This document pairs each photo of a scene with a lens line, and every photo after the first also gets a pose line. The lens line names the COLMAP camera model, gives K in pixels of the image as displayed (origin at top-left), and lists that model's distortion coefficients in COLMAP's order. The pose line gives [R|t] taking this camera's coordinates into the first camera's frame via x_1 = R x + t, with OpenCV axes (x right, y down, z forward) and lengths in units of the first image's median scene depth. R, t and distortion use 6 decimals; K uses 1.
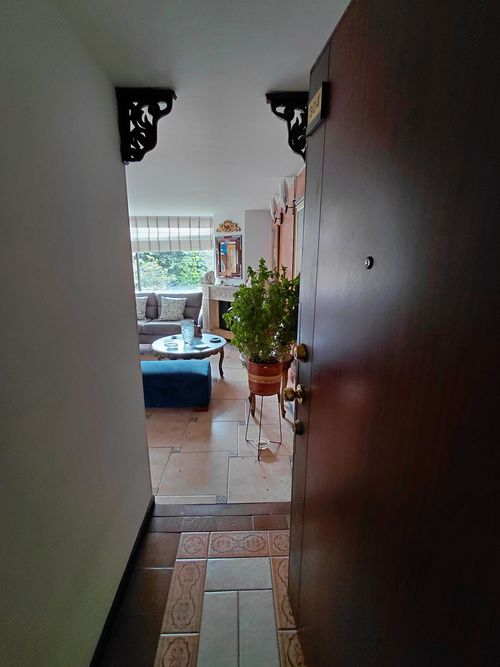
lens RADIAL K [[310.3, 0, 250.7], [0, 310.3, 331.3], [0, 0, 1]] dist [-0.011618, 0.002009]
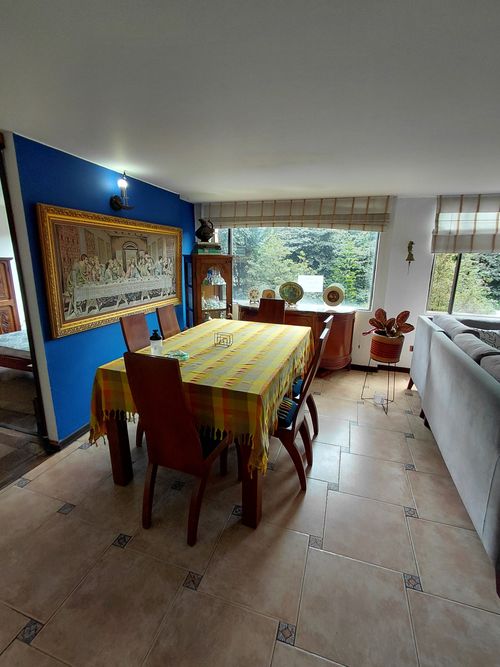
lens RADIAL K [[310.3, 0, 240.7], [0, 310.3, 331.4], [0, 0, 1]] dist [-0.011618, 0.002009]
pose [[0.927453, 0.089483, -0.363075, -0.587218], [-0.090268, 0.995807, 0.014841, -0.067623], [0.362881, 0.019009, 0.931642, 0.267317]]
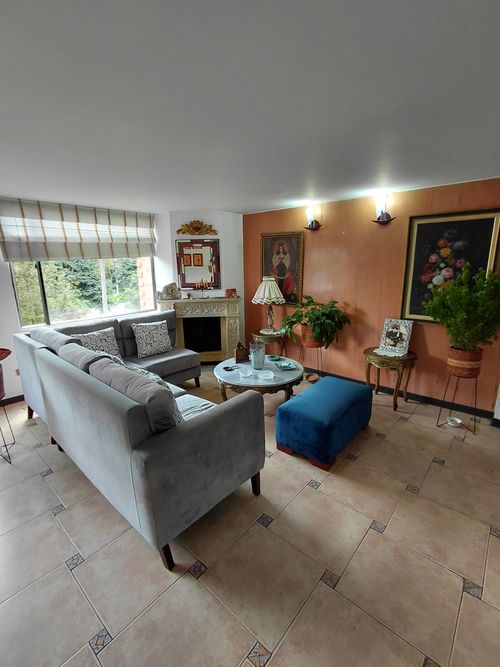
lens RADIAL K [[310.3, 0, 250.8], [0, 310.3, 333.8], [0, 0, 1]] dist [-0.011618, 0.002009]
pose [[0.697811, -0.176178, 0.694277, -0.567902], [0.183357, 0.980920, 0.064625, -0.081975], [-0.692416, 0.082204, 0.716800, 0.308435]]
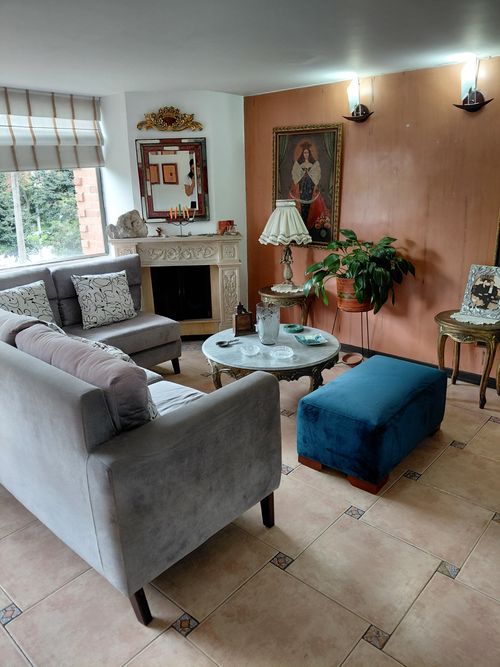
lens RADIAL K [[496.5, 0, 248.9], [0, 496.5, 336.1], [0, 0, 1]] dist [0.024236, -0.032827]
pose [[0.706275, -0.234348, 0.668025, -0.584428], [0.188649, 0.971802, 0.141464, -0.077123], [-0.682340, 0.026110, 0.730569, 0.297541]]
